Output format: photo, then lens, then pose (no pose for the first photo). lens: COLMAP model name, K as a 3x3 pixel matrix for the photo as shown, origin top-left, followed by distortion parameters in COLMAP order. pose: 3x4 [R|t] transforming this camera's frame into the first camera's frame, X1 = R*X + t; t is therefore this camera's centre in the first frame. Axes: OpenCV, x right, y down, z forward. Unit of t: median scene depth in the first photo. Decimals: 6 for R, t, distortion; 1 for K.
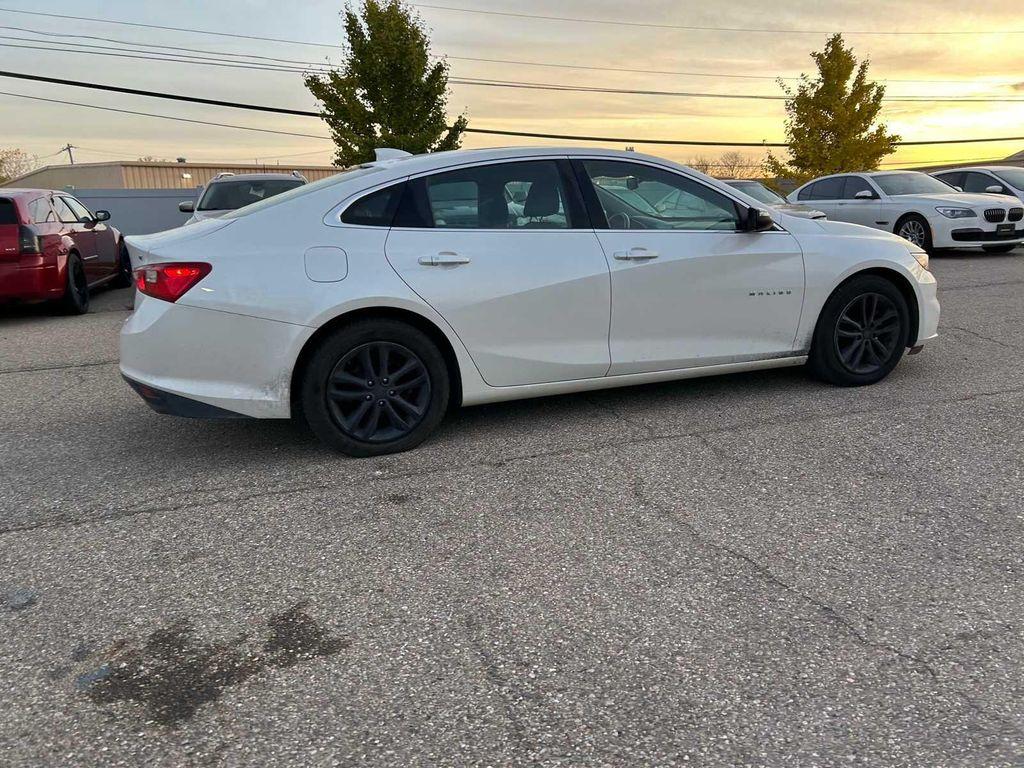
lens RADIAL K [[770.8, 0, 525.2], [0, 770.8, 363.5], [0, 0, 1]] dist [0.045246, -0.039588]
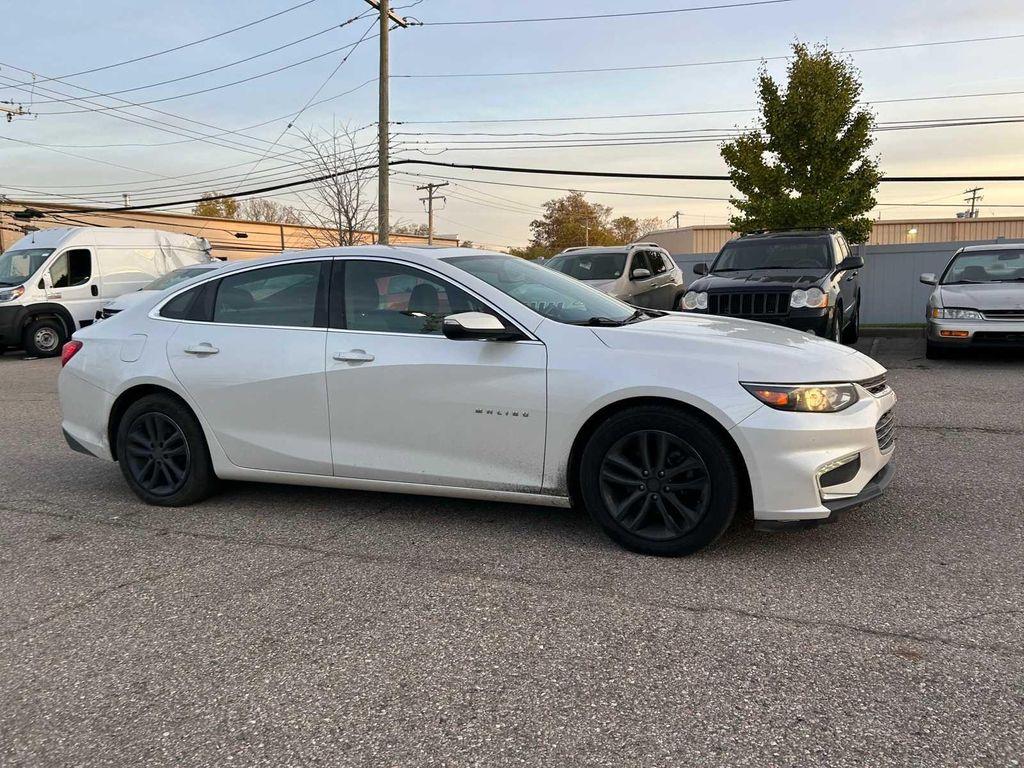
lens RADIAL K [[769.8, 0, 526.2], [0, 769.8, 370.8], [0, 0, 1]] dist [0.054113, -0.054493]
pose [[0.729638, 0.087317, -0.678237, 0.864470], [-0.126778, 0.991893, -0.008689, -0.127481], [0.671979, 0.092326, 0.734792, 0.389603]]
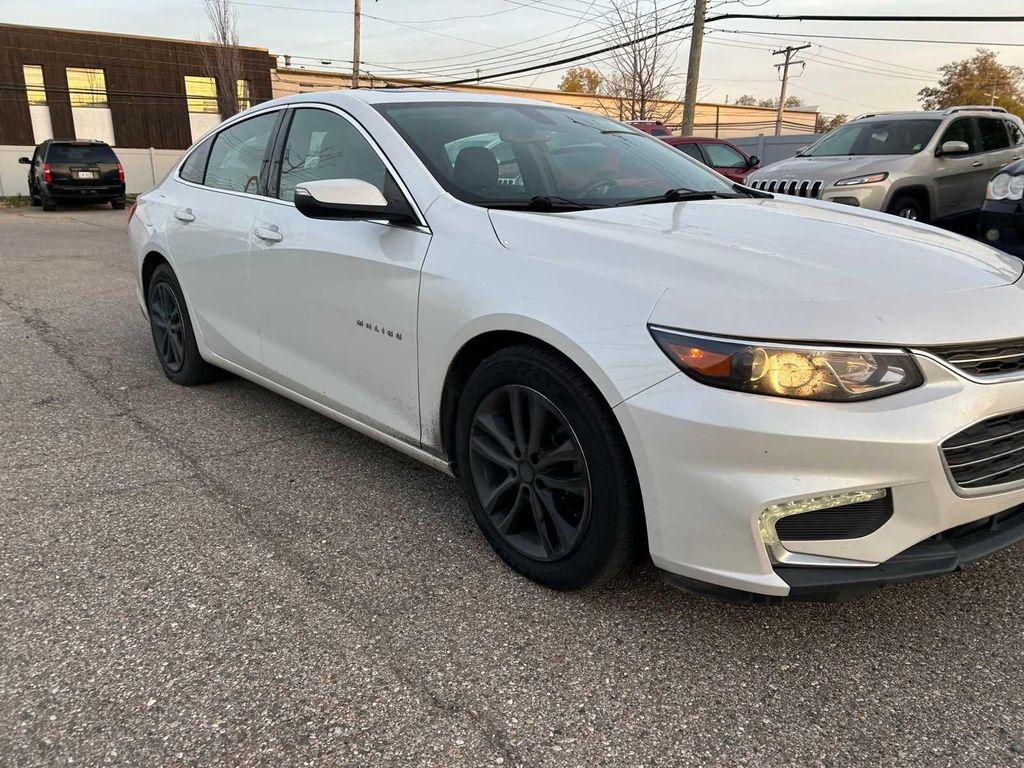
lens RADIAL K [[769.8, 0, 526.2], [0, 769.8, 370.8], [0, 0, 1]] dist [0.054113, -0.054493]
pose [[0.358991, 0.264552, -0.895063, 0.857886], [-0.188062, 0.959822, 0.208266, -0.196133], [0.914198, 0.093561, 0.394319, 0.844459]]
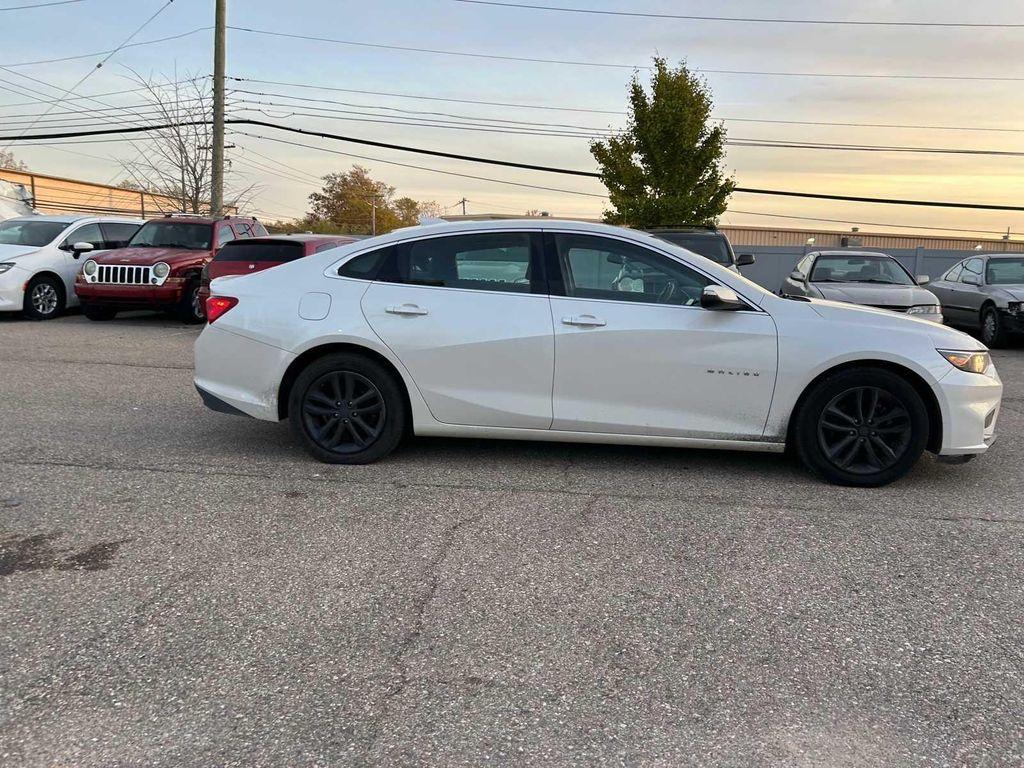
lens RADIAL K [[769.8, 0, 526.2], [0, 769.8, 370.8], [0, 0, 1]] dist [0.054113, -0.054493]
pose [[0.897774, 0.114522, -0.425307, 0.480070], [-0.139375, 0.989853, -0.027669, -0.028309], [0.417823, 0.084118, 0.904626, 0.002676]]
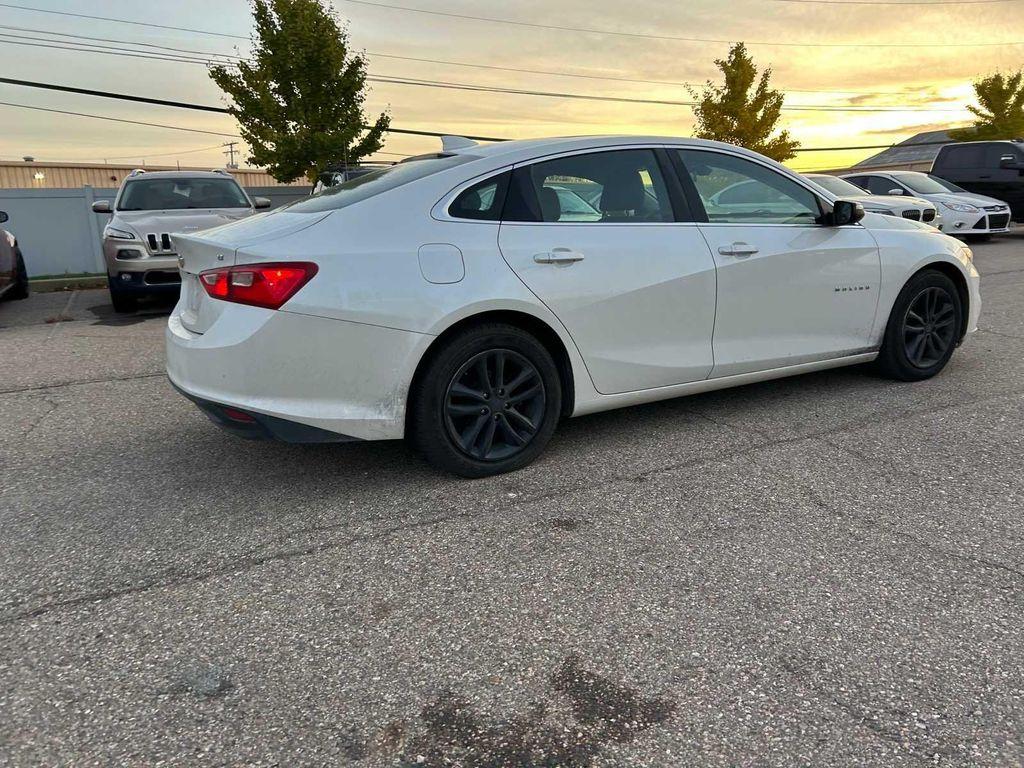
lens RADIAL K [[769.8, 0, 526.2], [0, 769.8, 370.8], [0, 0, 1]] dist [0.054113, -0.054493]
pose [[0.987280, -0.032503, 0.155631, -0.239051], [0.031976, 0.999471, 0.005886, -0.005592], [-0.155740, -0.000835, 0.987798, 0.090630]]
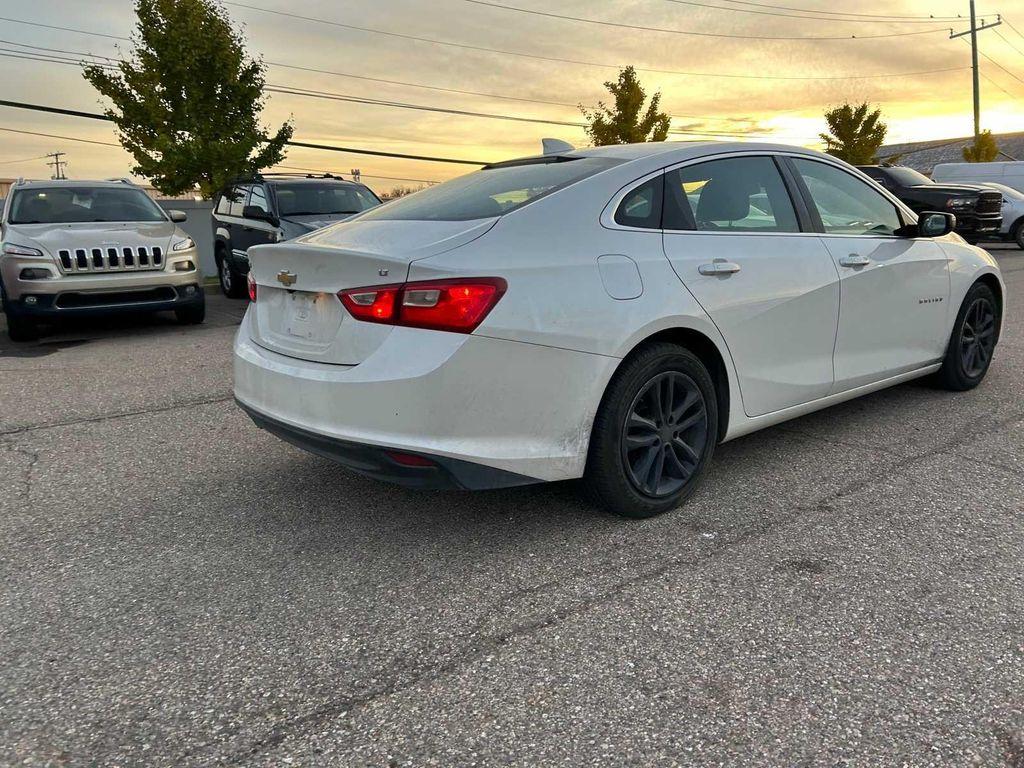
lens RADIAL K [[769.8, 0, 526.2], [0, 769.8, 370.8], [0, 0, 1]] dist [0.054113, -0.054493]
pose [[0.940732, -0.058405, 0.334084, -0.483072], [0.064962, 0.997852, -0.008476, -0.025500], [-0.332871, 0.029677, 0.942505, 0.236421]]
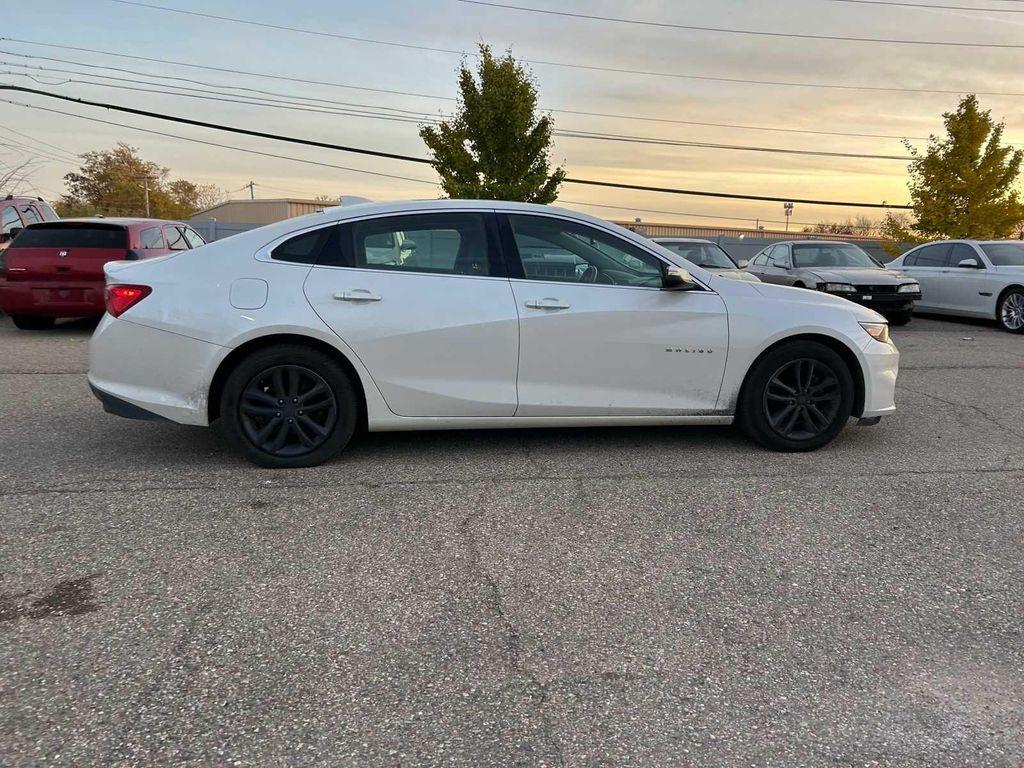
lens RADIAL K [[769.8, 0, 526.2], [0, 769.8, 370.8], [0, 0, 1]] dist [0.054113, -0.054493]
pose [[0.980716, 0.078889, -0.178808, 0.279226], [-0.087894, 0.995201, -0.043004, -0.001650], [0.174557, 0.057891, 0.982944, -0.031950]]
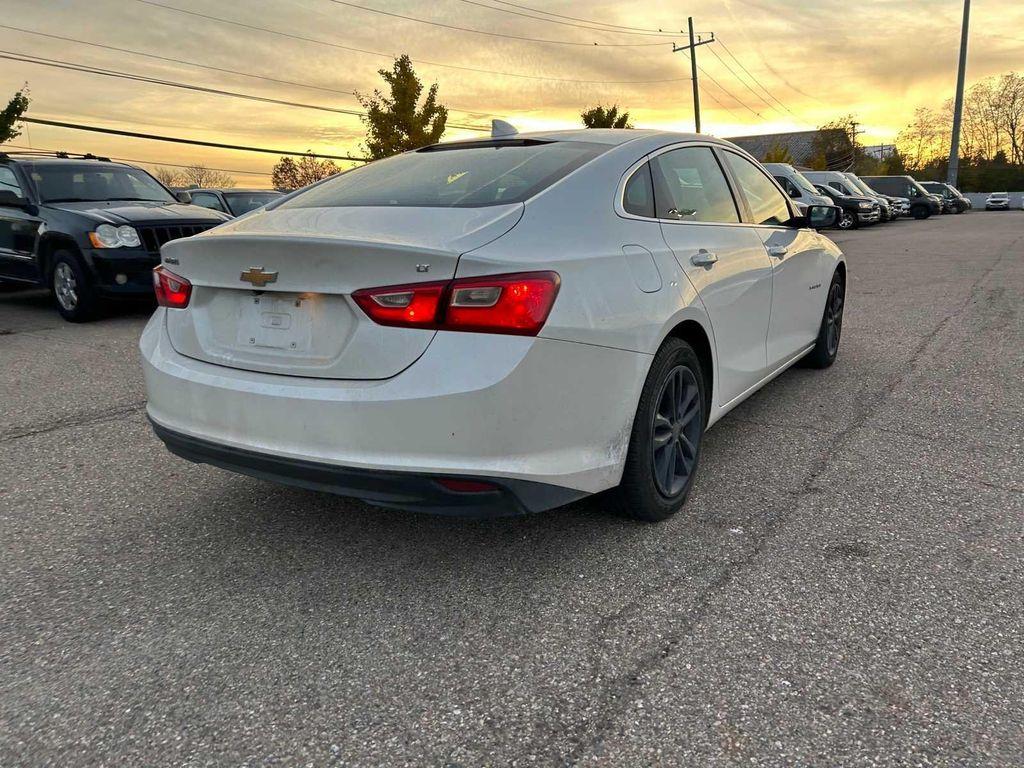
lens RADIAL K [[769.8, 0, 526.2], [0, 769.8, 370.8], [0, 0, 1]] dist [0.054113, -0.054493]
pose [[0.789474, -0.111069, 0.603651, -0.629401], [0.117753, 0.992630, 0.028639, -0.051299], [-0.602383, 0.048472, 0.796734, 0.383684]]
